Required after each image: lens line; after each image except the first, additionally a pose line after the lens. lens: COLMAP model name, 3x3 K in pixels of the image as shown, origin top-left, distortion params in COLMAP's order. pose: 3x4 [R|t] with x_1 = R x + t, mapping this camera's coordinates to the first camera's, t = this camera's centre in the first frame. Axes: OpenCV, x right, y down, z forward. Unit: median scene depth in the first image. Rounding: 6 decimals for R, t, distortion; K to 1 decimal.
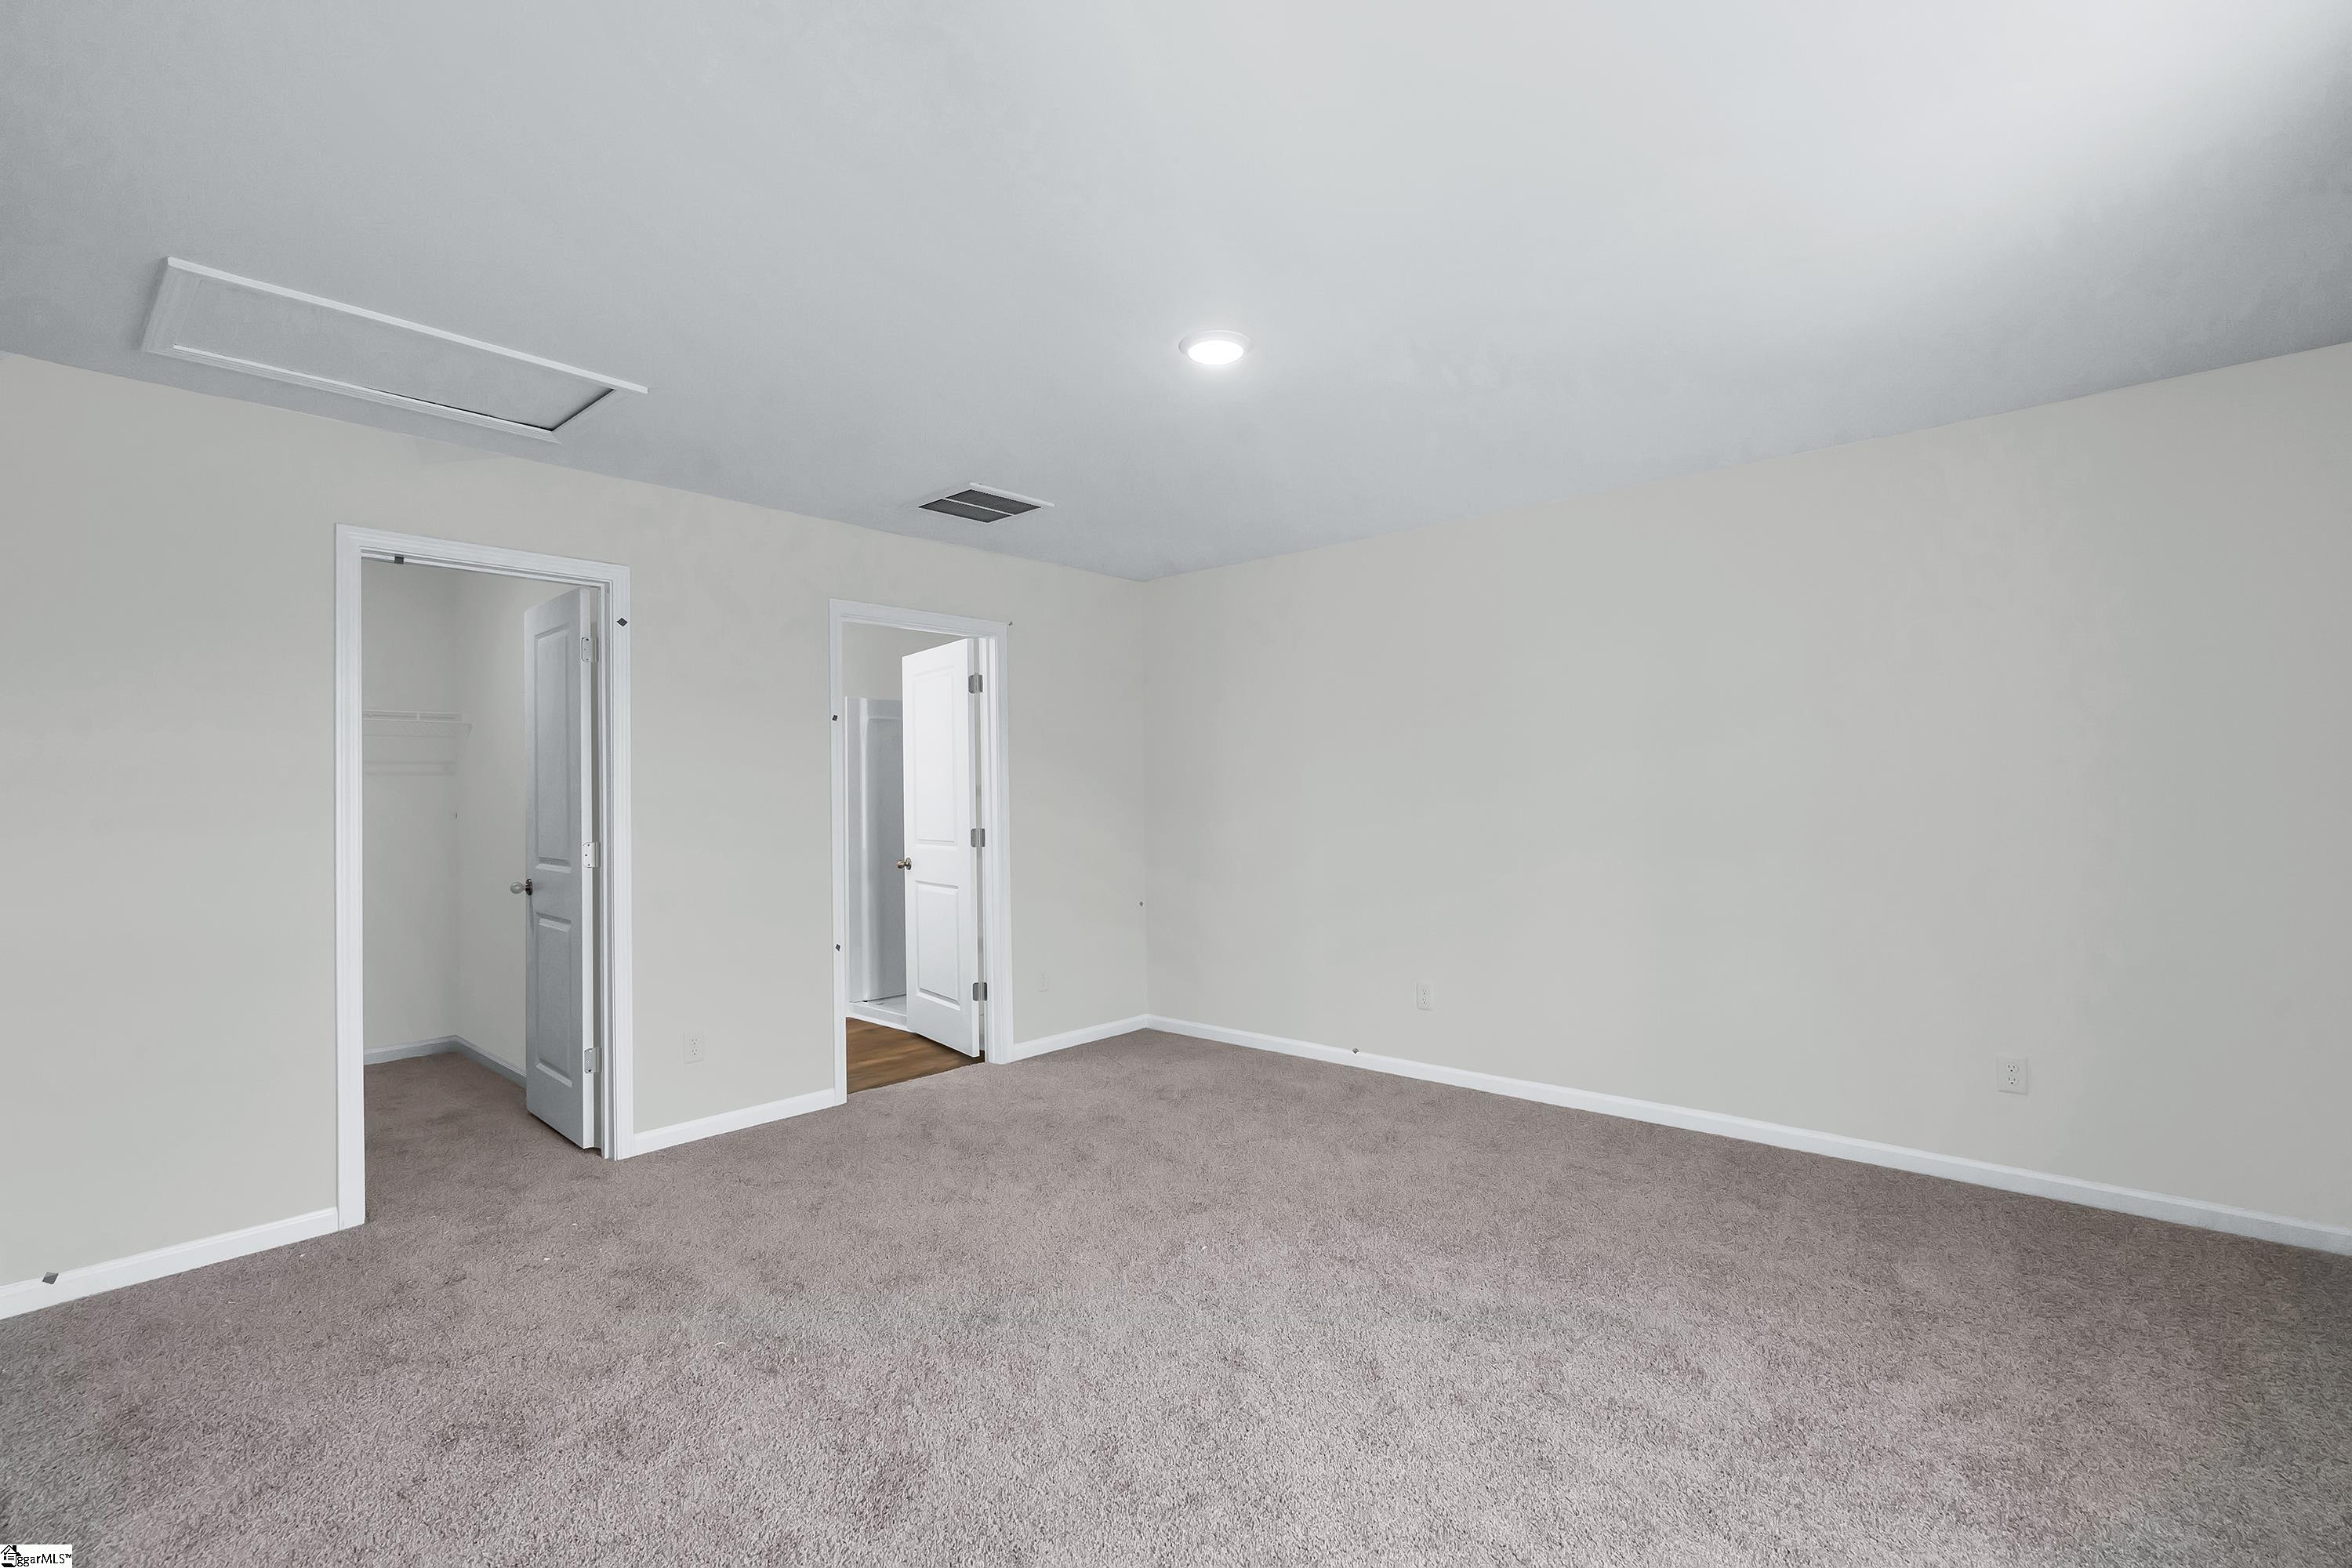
lens RADIAL K [[1062.4, 0, 1167.3], [0, 1062.4, 781.1], [0, 0, 1]] dist [-0.003122, 0.000595]
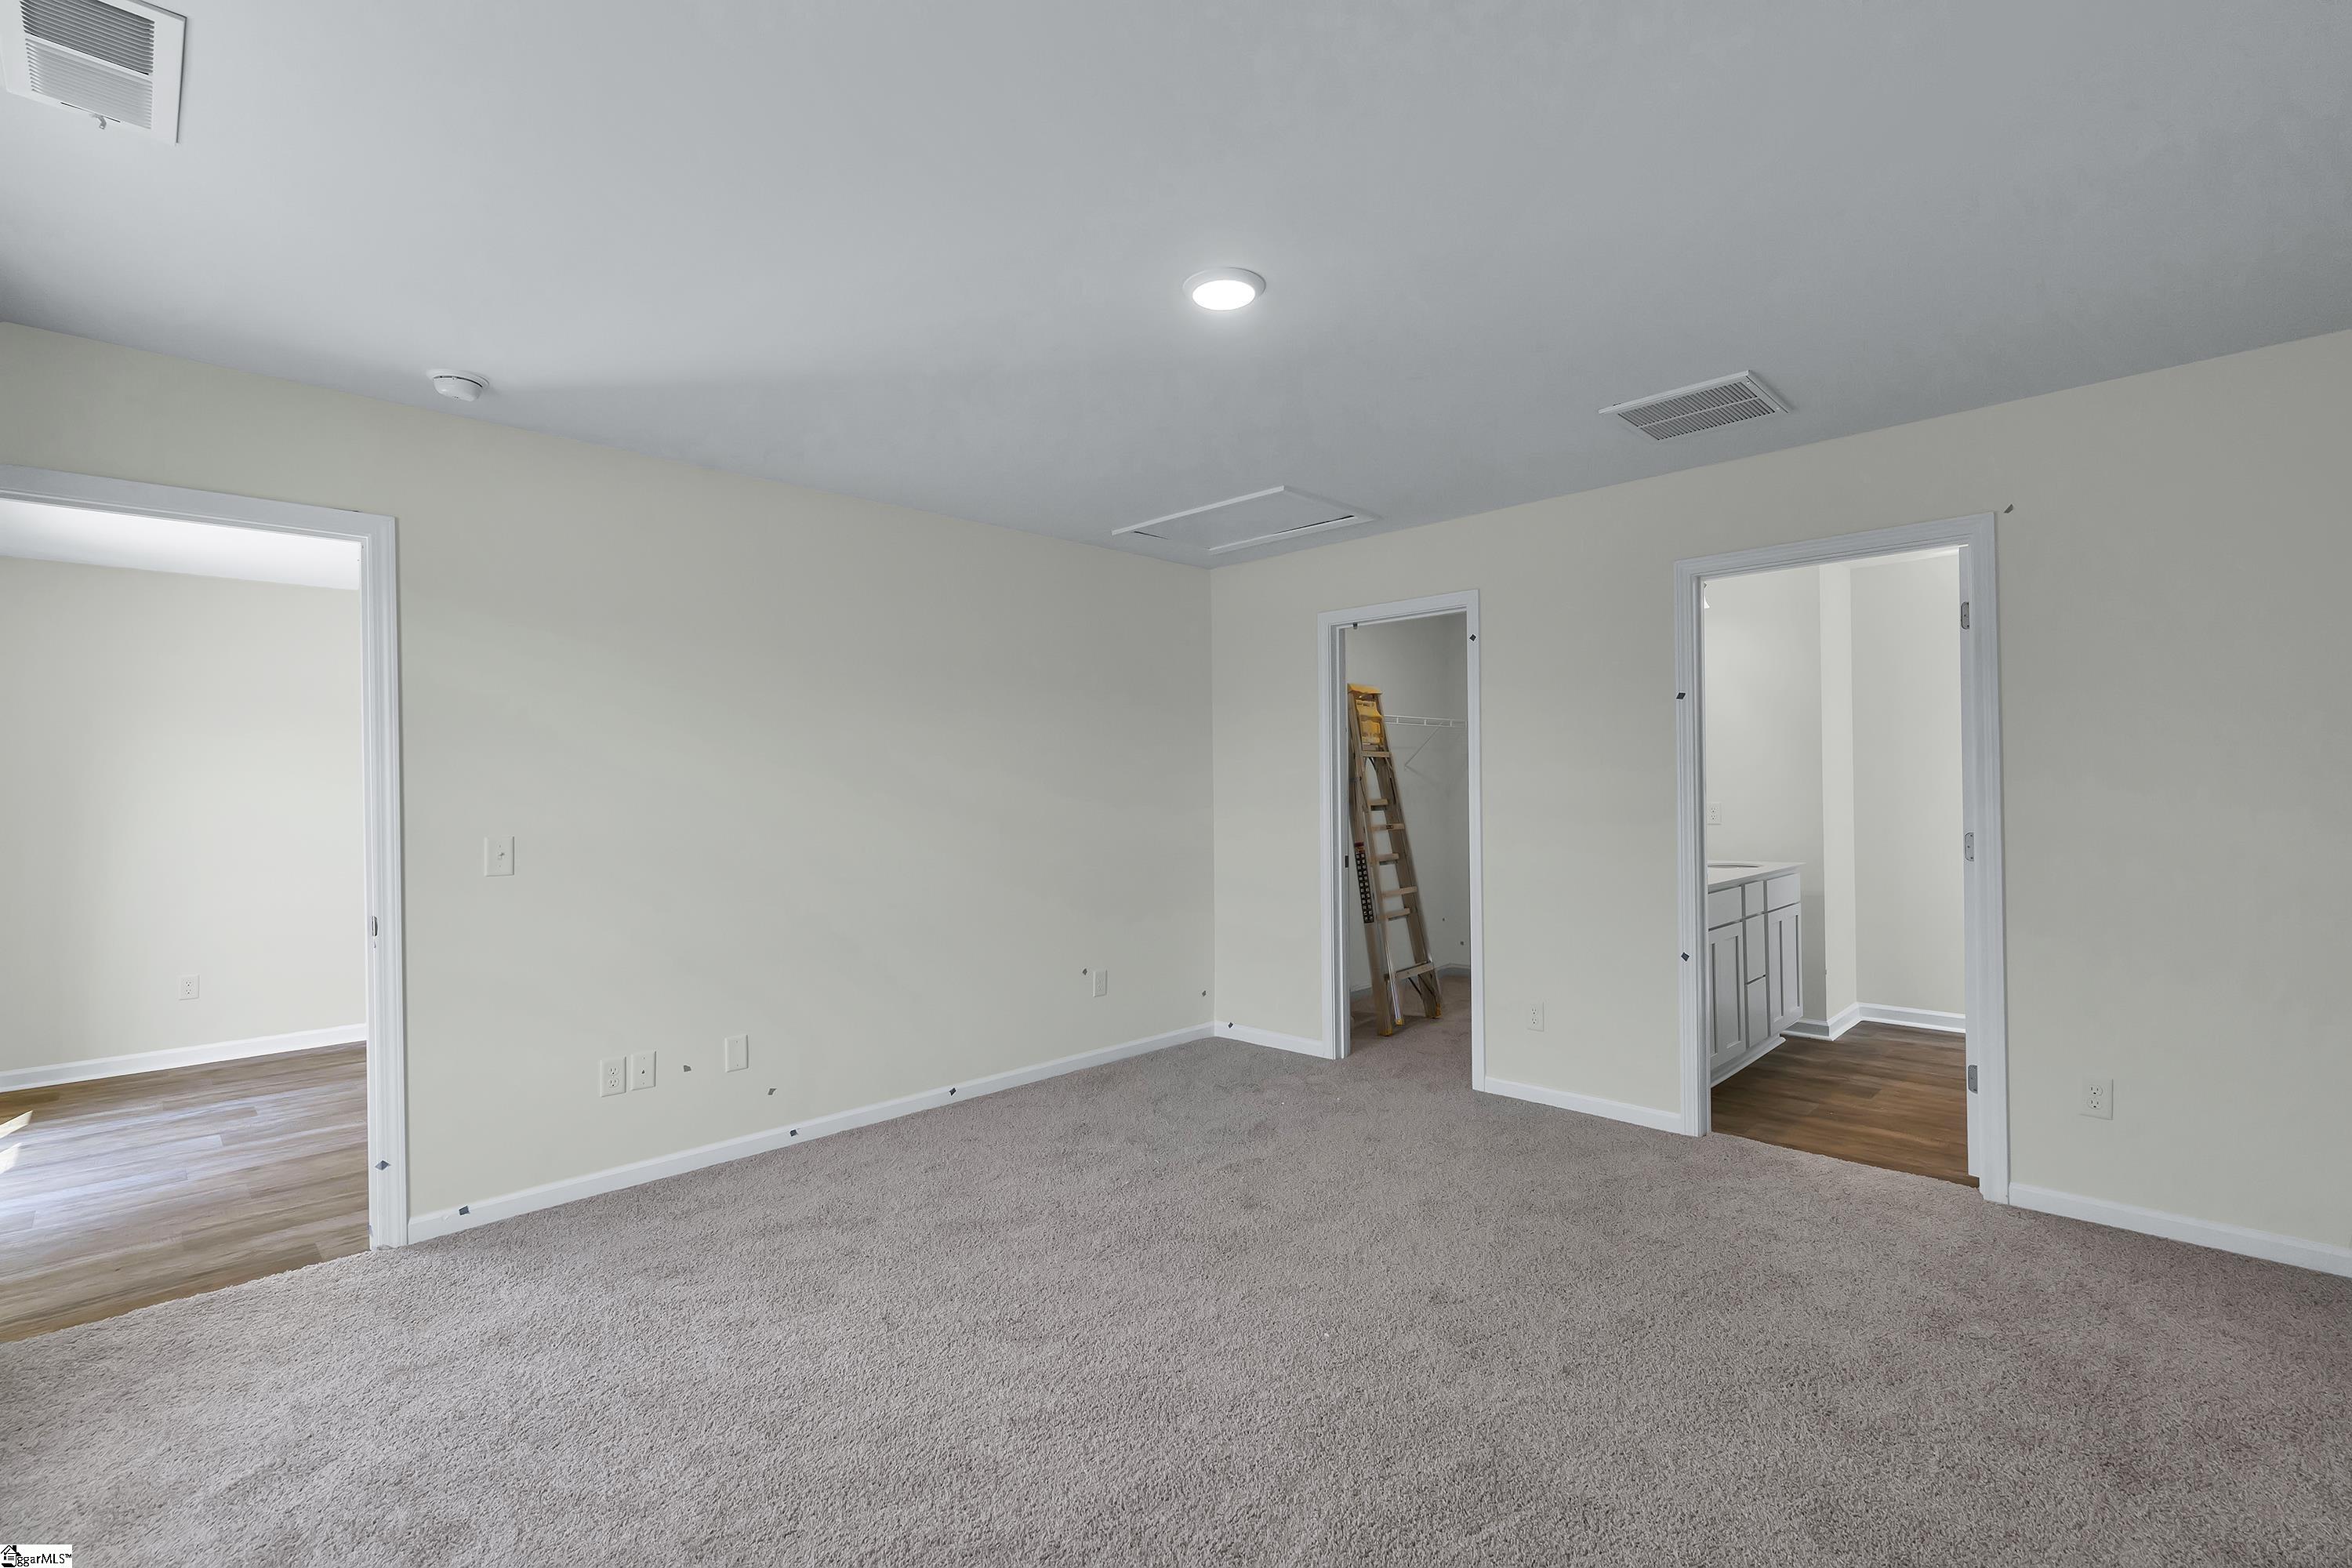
lens RADIAL K [[1062.4, 0, 1168.4], [0, 1062.4, 784.4], [0, 0, 1]] dist [-0.003122, 0.000595]
pose [[-0.067839, 0.013720, -0.997602, 0.690164], [0.024831, 0.999619, 0.012059, -0.009326], [0.997387, -0.023953, -0.068153, 0.739484]]
